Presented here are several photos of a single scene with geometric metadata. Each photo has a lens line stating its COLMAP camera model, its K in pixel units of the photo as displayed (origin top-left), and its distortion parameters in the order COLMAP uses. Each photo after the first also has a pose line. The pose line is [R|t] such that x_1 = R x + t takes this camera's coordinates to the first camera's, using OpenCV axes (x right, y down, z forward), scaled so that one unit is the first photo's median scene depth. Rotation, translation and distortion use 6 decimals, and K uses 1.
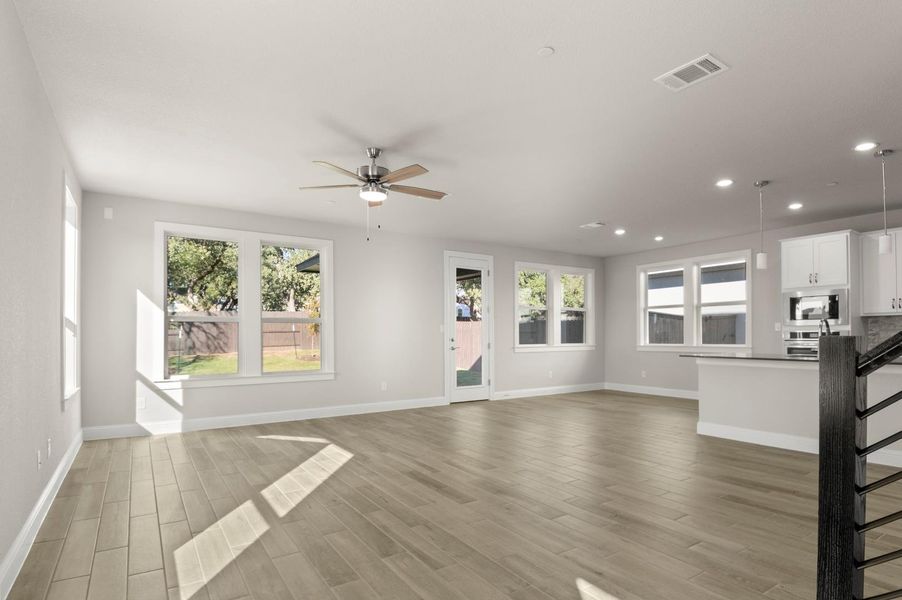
lens RADIAL K [[482.0, 0, 467.3], [0, 482.0, 330.5], [0, 0, 1]] dist [0.030222, -0.045061]
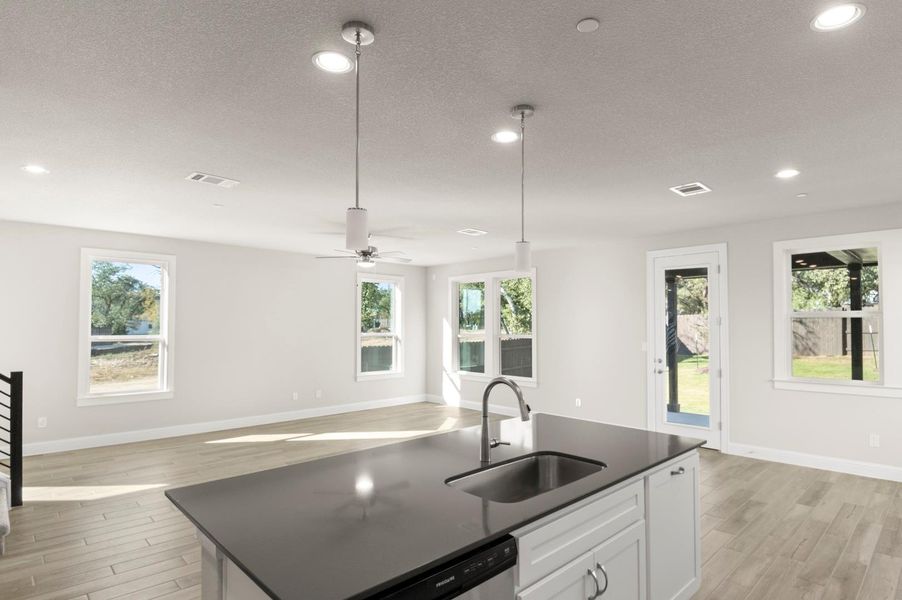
lens RADIAL K [[482.0, 0, 467.3], [0, 482.0, 330.5], [0, 0, 1]] dist [0.030222, -0.045061]
pose [[0.183281, 0.012465, -0.982982, 0.668985], [0.009123, 0.999855, 0.014380, -0.043711], [0.983018, -0.011603, 0.183140, 0.514115]]
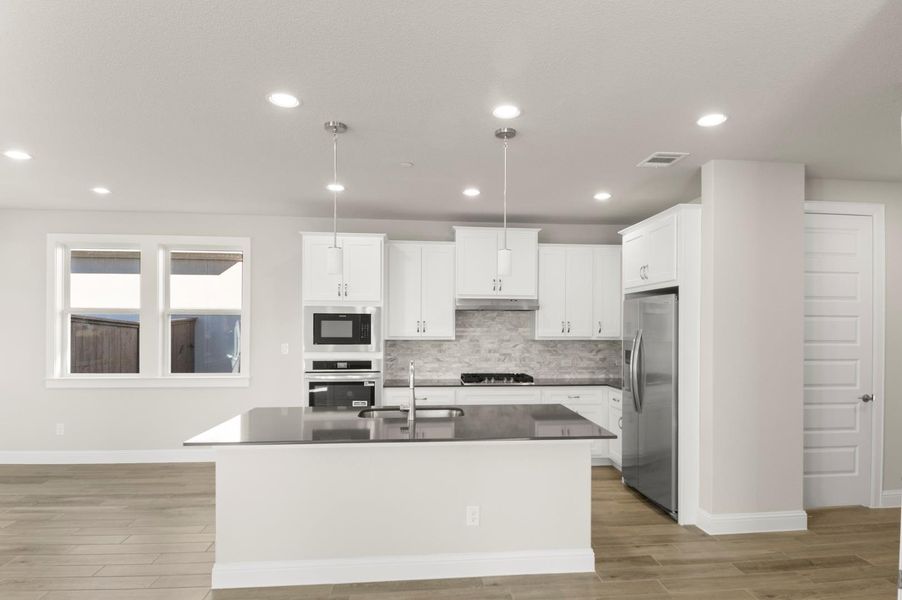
lens RADIAL K [[482.0, 0, 467.3], [0, 482.0, 330.5], [0, 0, 1]] dist [0.030222, -0.045061]
pose [[0.472852, 0.000375, 0.881142, 0.106493], [-0.018272, 0.999789, 0.009380, -0.042187], [-0.880952, -0.020536, 0.472759, 0.357350]]
